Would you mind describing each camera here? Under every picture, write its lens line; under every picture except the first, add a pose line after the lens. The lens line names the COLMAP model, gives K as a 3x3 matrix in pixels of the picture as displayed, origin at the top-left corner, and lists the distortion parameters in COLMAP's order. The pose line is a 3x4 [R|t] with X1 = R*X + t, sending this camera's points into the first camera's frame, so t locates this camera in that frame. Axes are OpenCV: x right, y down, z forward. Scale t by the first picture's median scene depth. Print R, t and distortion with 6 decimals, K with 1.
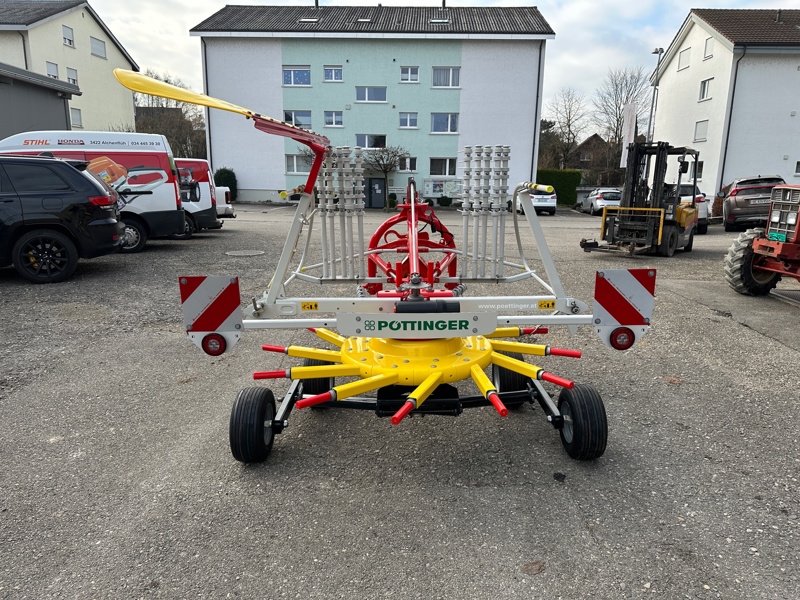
lens RADIAL K [[557.1, 0, 396.9], [0, 557.1, 299.3], [0, 0, 1]] dist [0.078099, -0.103870]
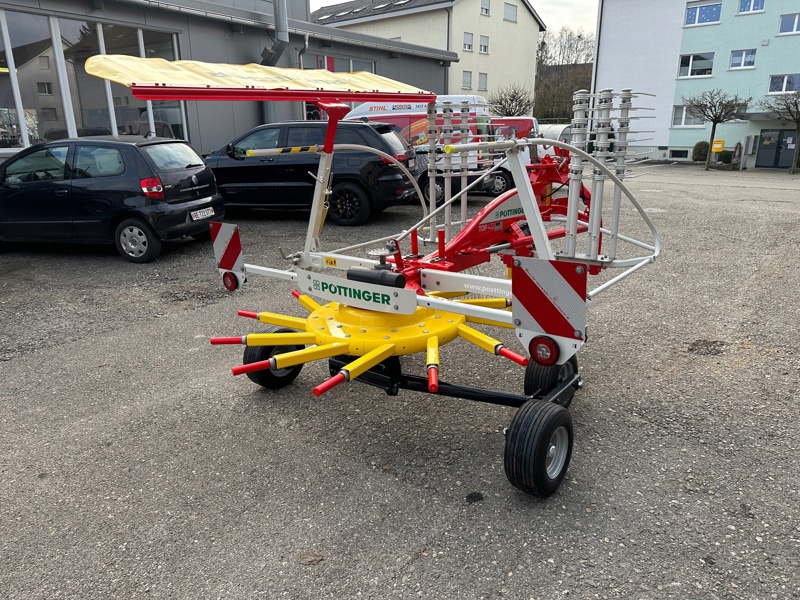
lens RADIAL K [[550.7, 0, 399.9], [0, 550.7, 304.4], [0, 0, 1]] dist [0.067190, -0.075874]
pose [[0.776972, 0.168291, -0.606624, 0.300403], [-0.117110, 0.985425, 0.123382, -0.026374], [0.618546, -0.024822, 0.785356, 0.131879]]
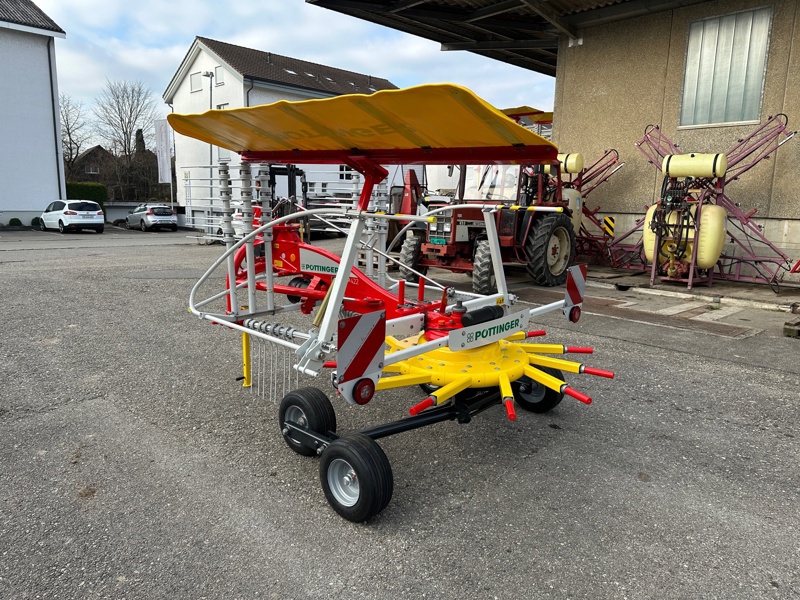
lens RADIAL K [[563.0, 0, 402.8], [0, 563.0, 298.3], [0, 0, 1]] dist [0.064903, -0.079646]
pose [[0.663414, -0.127282, 0.737347, -0.404833], [0.148010, 0.988277, 0.037429, -0.038293], [-0.733468, 0.084304, 0.674476, 0.156064]]
